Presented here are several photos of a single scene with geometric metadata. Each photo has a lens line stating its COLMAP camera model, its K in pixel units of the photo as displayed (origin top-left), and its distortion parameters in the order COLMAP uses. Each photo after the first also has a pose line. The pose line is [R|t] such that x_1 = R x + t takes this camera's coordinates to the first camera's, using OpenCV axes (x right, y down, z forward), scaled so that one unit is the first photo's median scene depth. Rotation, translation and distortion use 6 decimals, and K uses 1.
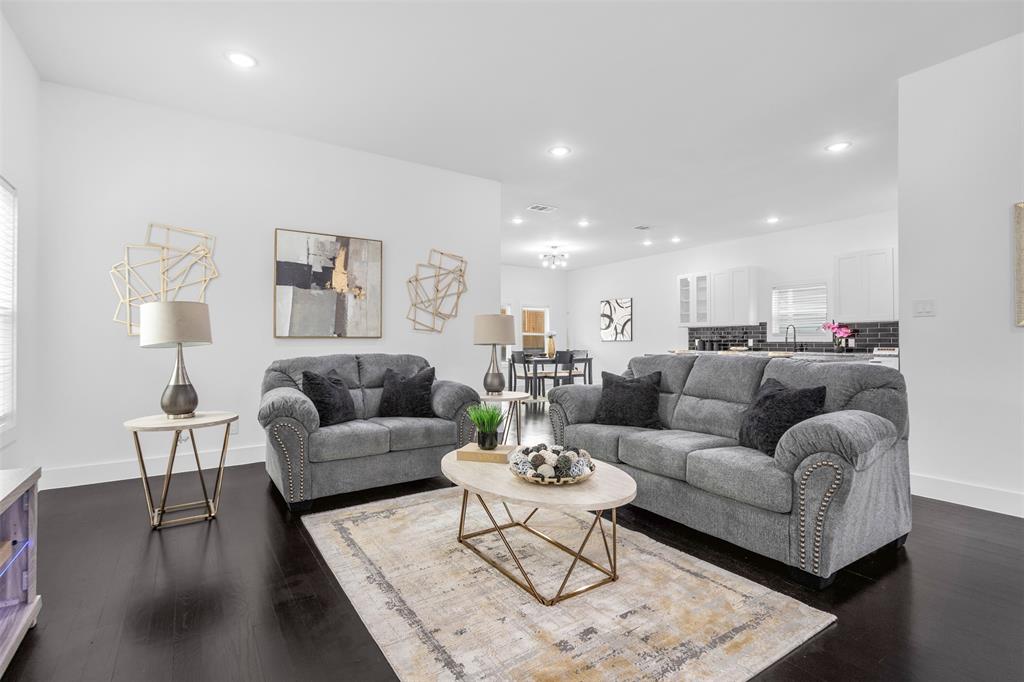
lens RADIAL K [[484.5, 0, 506.7], [0, 484.5, 333.9], [0, 0, 1]] dist [-0.003378, 0.003144]
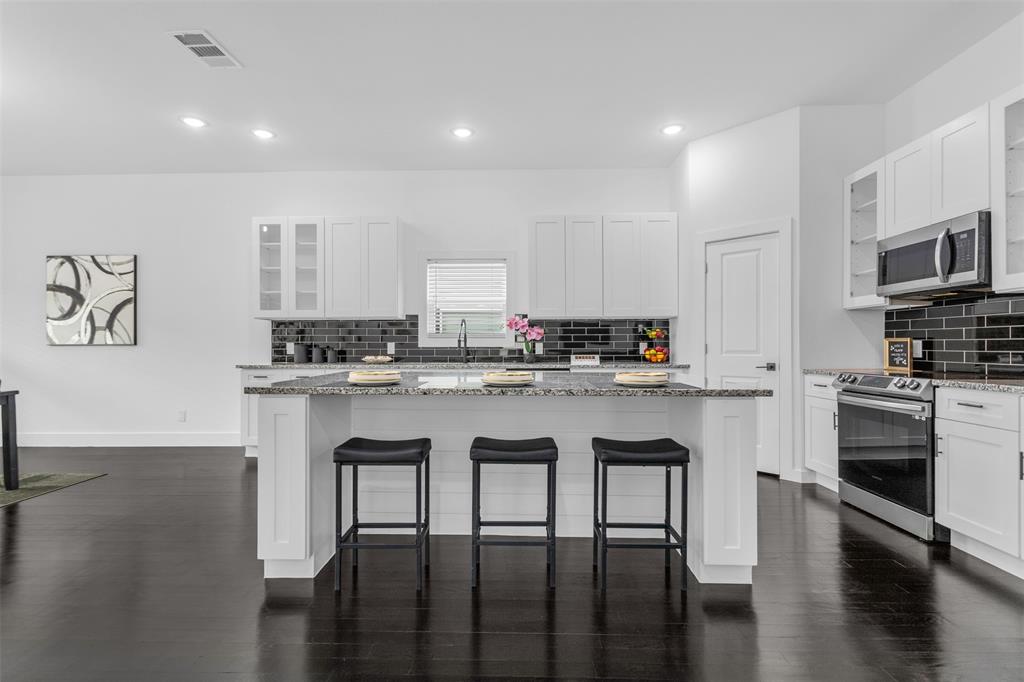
lens RADIAL K [[484.5, 0, 512.1], [0, 484.5, 344.9], [0, 0, 1]] dist [-0.003378, 0.003144]
pose [[0.570950, 0.002816, 0.820980, 0.161702], [-0.012891, 0.999902, 0.005535, 0.013845], [-0.820884, -0.013743, 0.570930, 0.870040]]
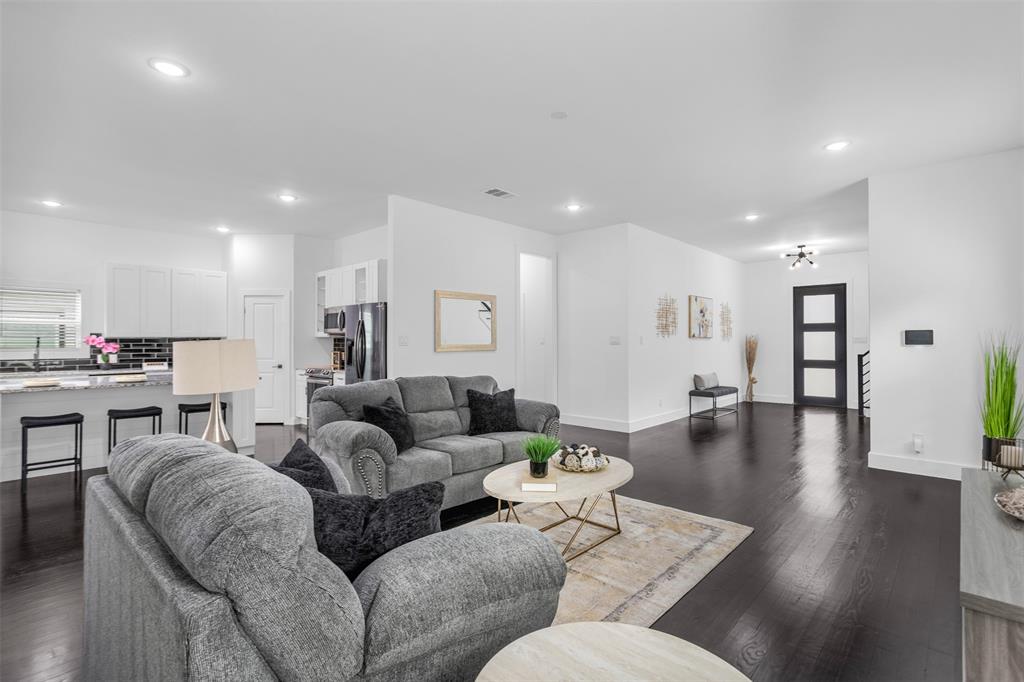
lens RADIAL K [[484.5, 0, 516.7], [0, 484.5, 336.2], [0, 0, 1]] dist [-0.003378, 0.003144]
pose [[-0.235784, 0.010569, 0.971748, -0.527792], [-0.013392, 0.999811, -0.014124, -0.030503], [-0.971713, -0.016344, -0.235598, 0.633265]]
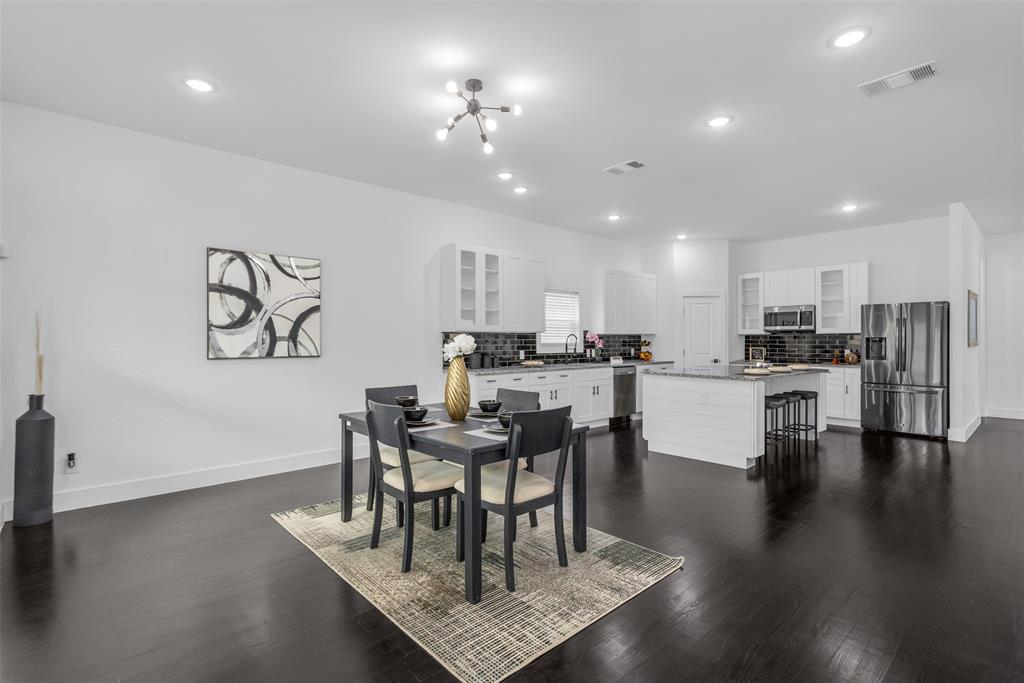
lens RADIAL K [[484.5, 0, 510.1], [0, 484.5, 341.8], [0, 0, 1]] dist [-0.003378, 0.003144]
pose [[-0.147896, -0.001210, 0.989002, -0.421349], [-0.015075, 0.999886, -0.001031, -0.002956], [-0.988888, -0.015062, -0.147898, 1.833300]]
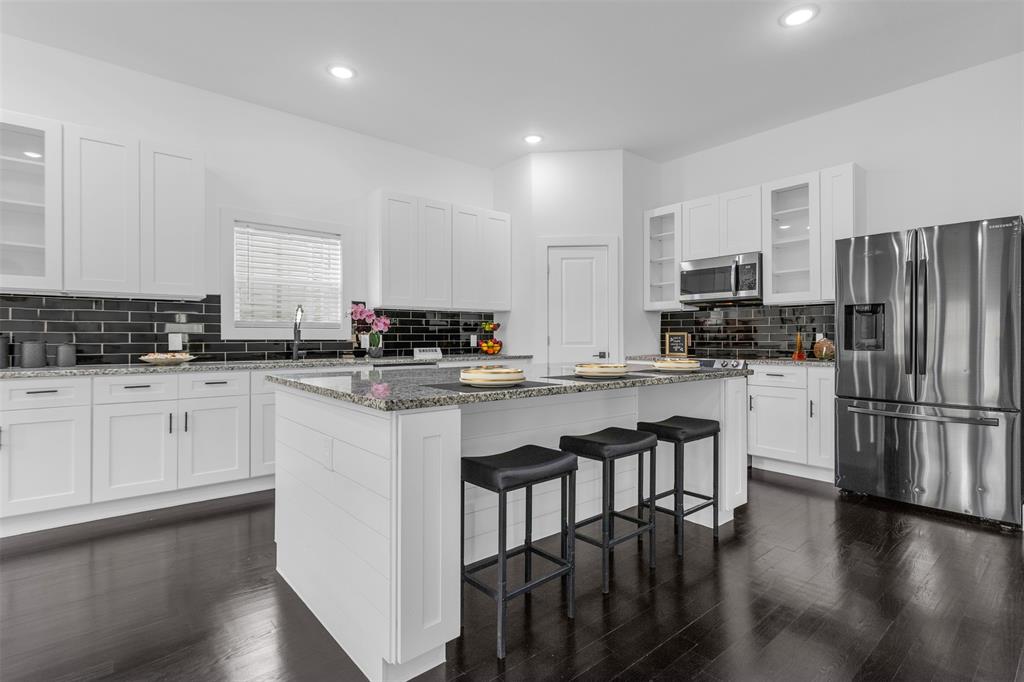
lens RADIAL K [[484.5, 0, 513.6], [0, 484.5, 342.9], [0, 0, 1]] dist [-0.003378, 0.003144]
pose [[-0.107045, -0.006437, 0.994233, 0.108981], [-0.013766, 0.999893, 0.004992, 0.020977], [-0.994159, -0.013153, -0.107122, 1.227742]]
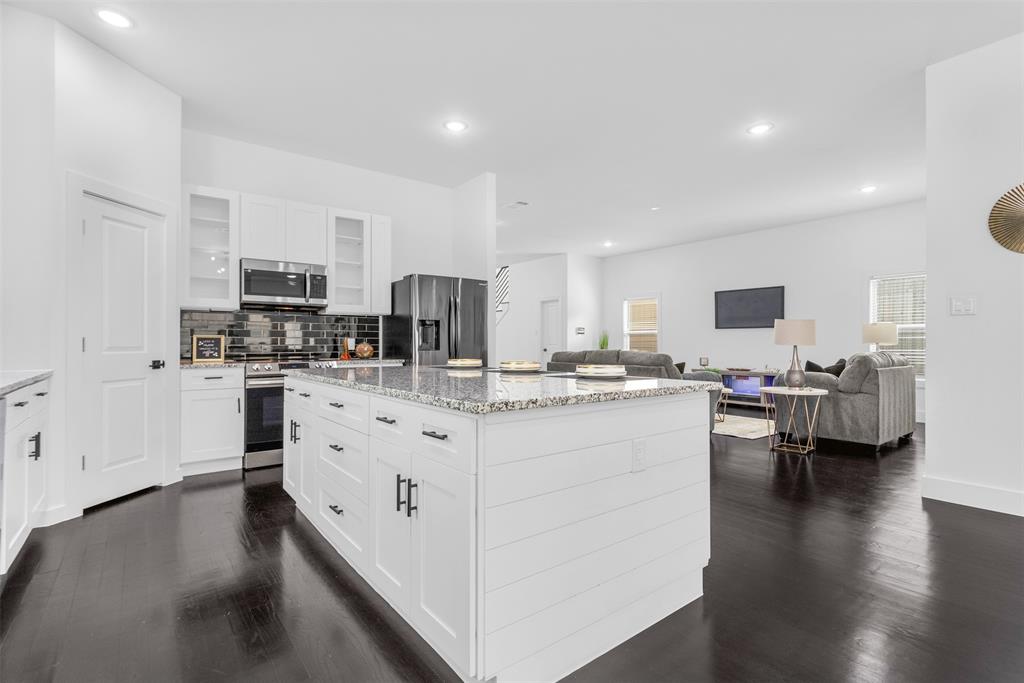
lens RADIAL K [[484.5, 0, 512.1], [0, 484.5, 344.7], [0, 0, 1]] dist [-0.003378, 0.003144]
pose [[-0.997229, 0.001027, -0.074379, 0.559549], [0.001809, 0.999944, -0.010443, 0.026698], [0.074365, -0.010549, -0.997175, 1.656995]]
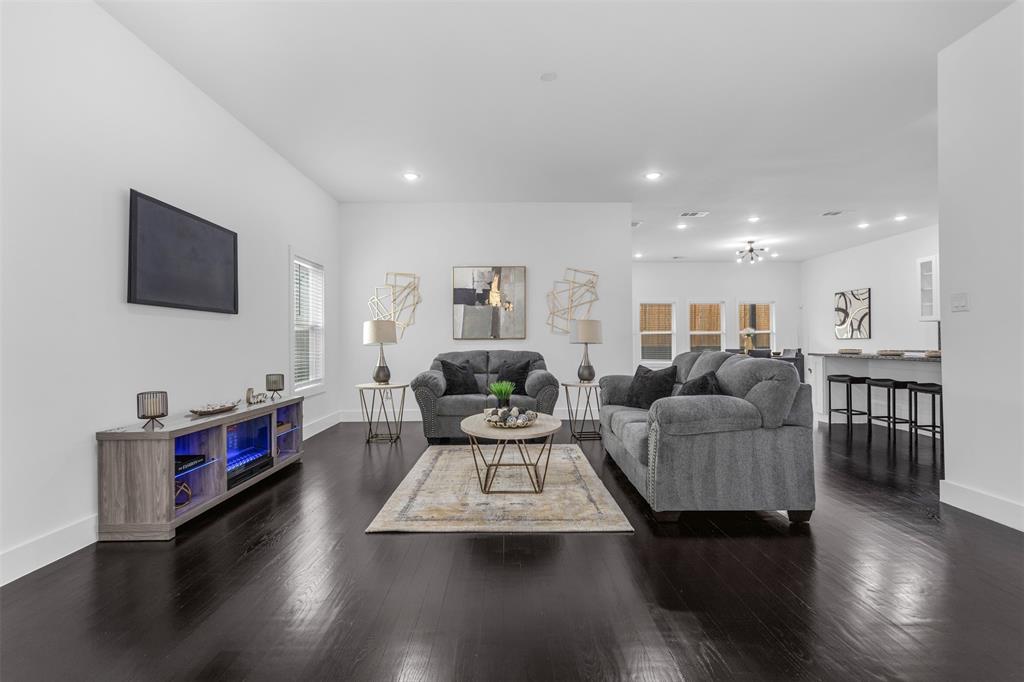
lens RADIAL K [[484.5, 0, 503.7], [0, 484.5, 339.5], [0, 0, 1]] dist [-0.003378, 0.003144]
pose [[0.831071, -0.007756, -0.556112, 0.401616], [0.015027, 0.999851, 0.008512, -0.001350], [0.555963, -0.015431, 0.831064, -0.142230]]
